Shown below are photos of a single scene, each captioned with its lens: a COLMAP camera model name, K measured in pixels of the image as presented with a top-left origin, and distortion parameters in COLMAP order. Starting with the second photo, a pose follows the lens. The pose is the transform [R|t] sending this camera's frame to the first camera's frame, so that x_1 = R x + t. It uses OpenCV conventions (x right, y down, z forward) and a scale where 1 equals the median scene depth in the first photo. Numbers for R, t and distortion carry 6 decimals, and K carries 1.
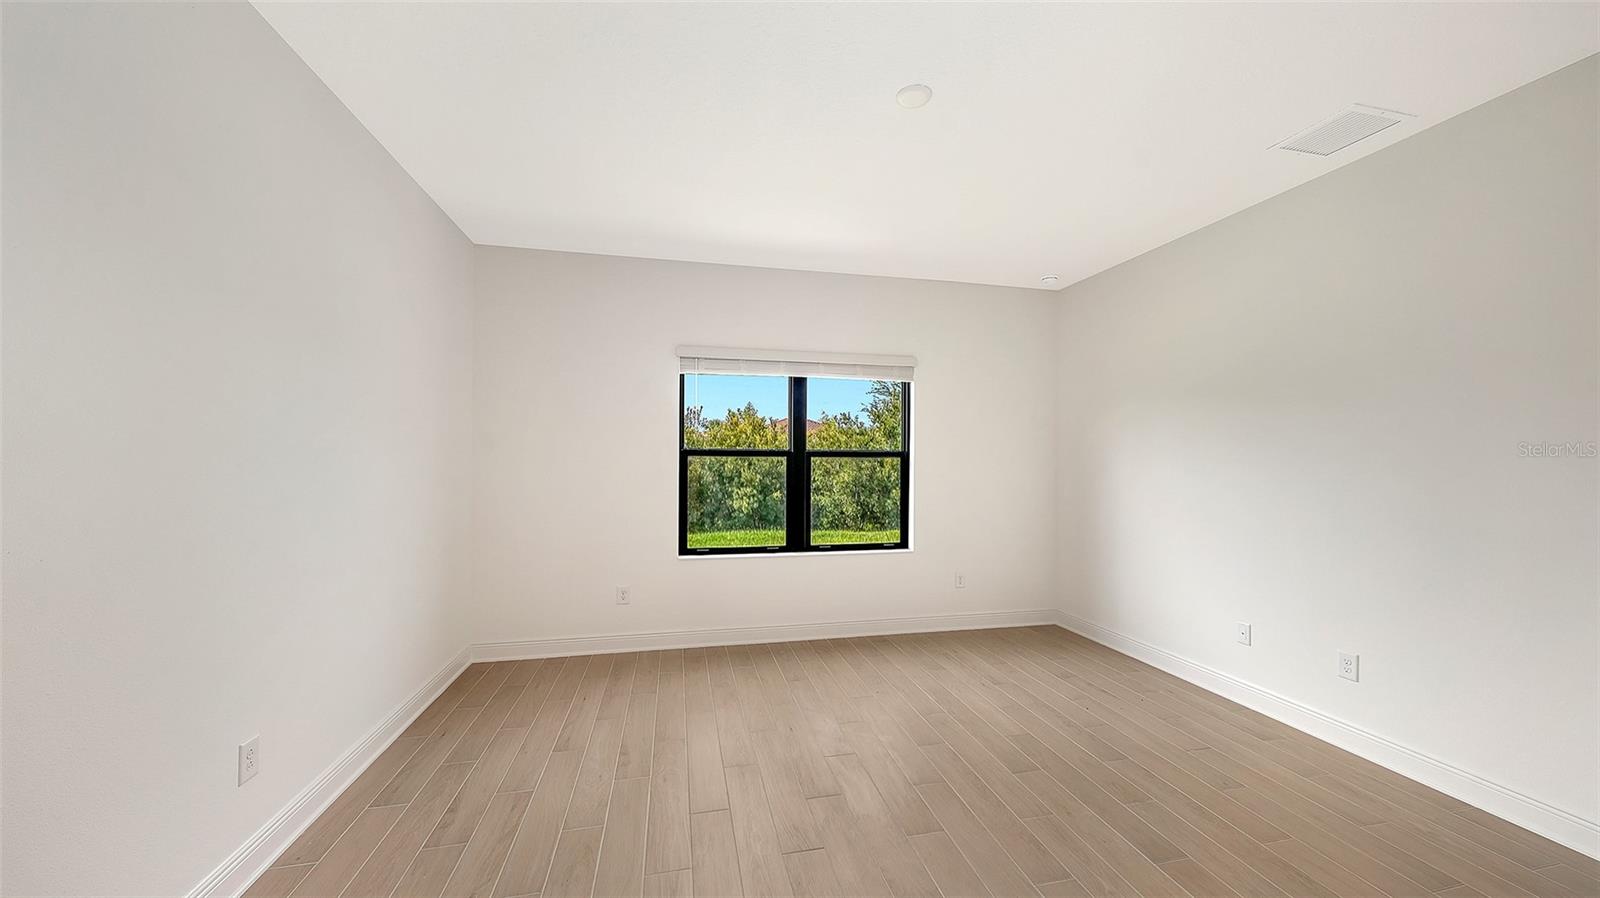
lens RADIAL K [[553.0, 0, 797.0], [0, 553.0, 464.3], [0, 0, 1]] dist [-0.001215, -0.000144]
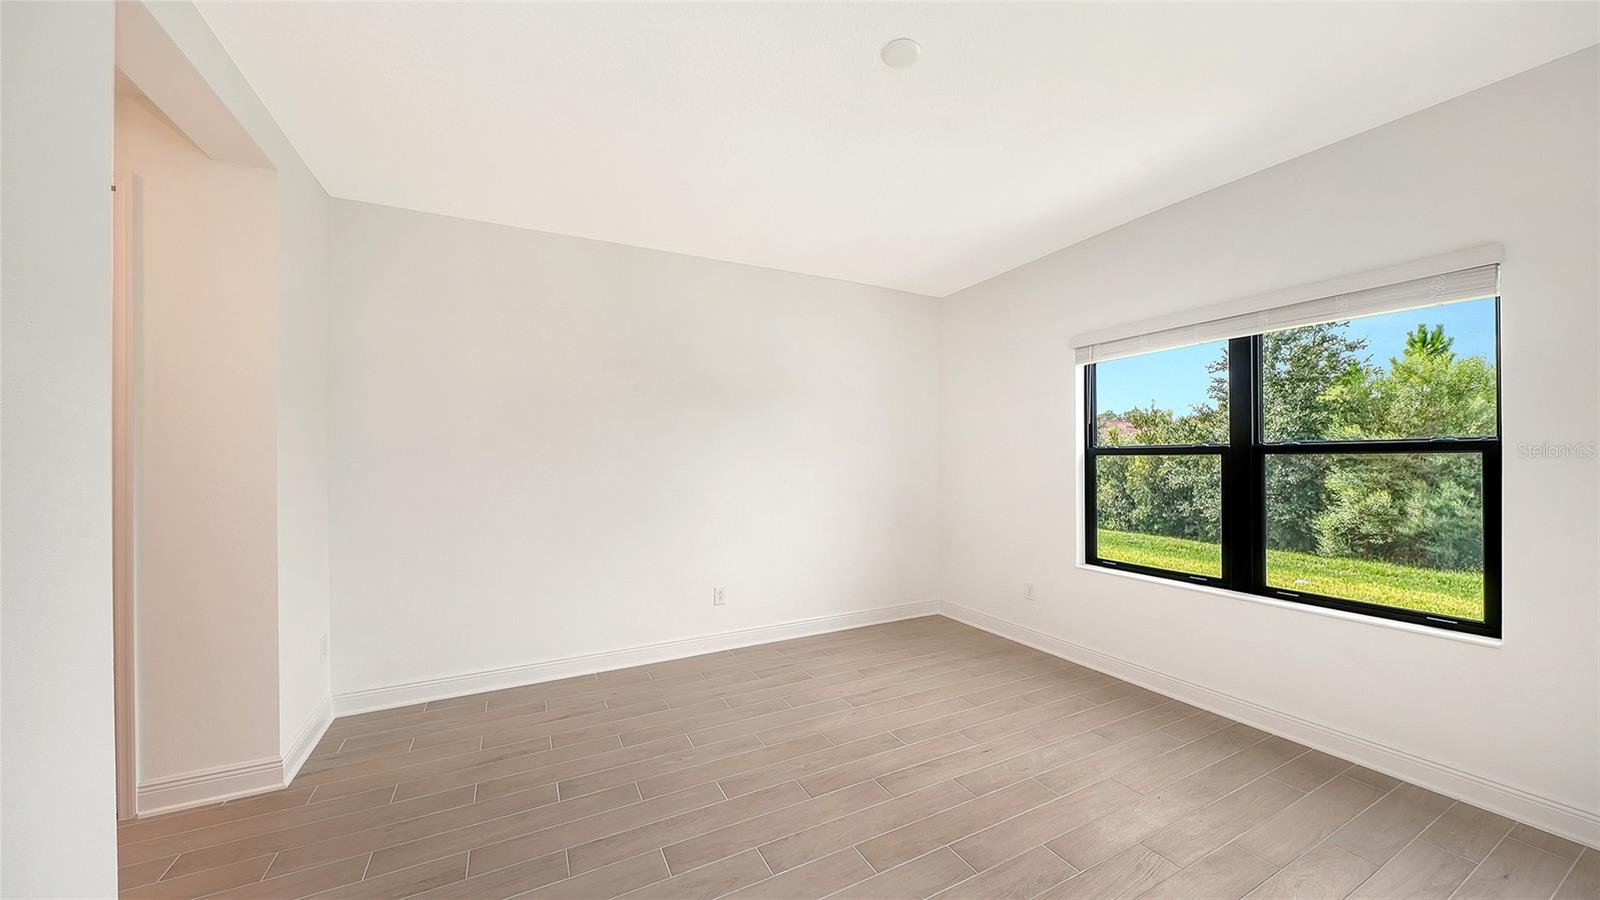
lens RADIAL K [[553.0, 0, 799.5], [0, 553.0, 454.1], [0, 0, 1]] dist [-0.001215, -0.000144]
pose [[0.261461, -0.011983, -0.965140, 0.549560], [0.014263, 0.999862, -0.008550, -0.016990], [0.965109, -0.011530, 0.261596, 0.298103]]
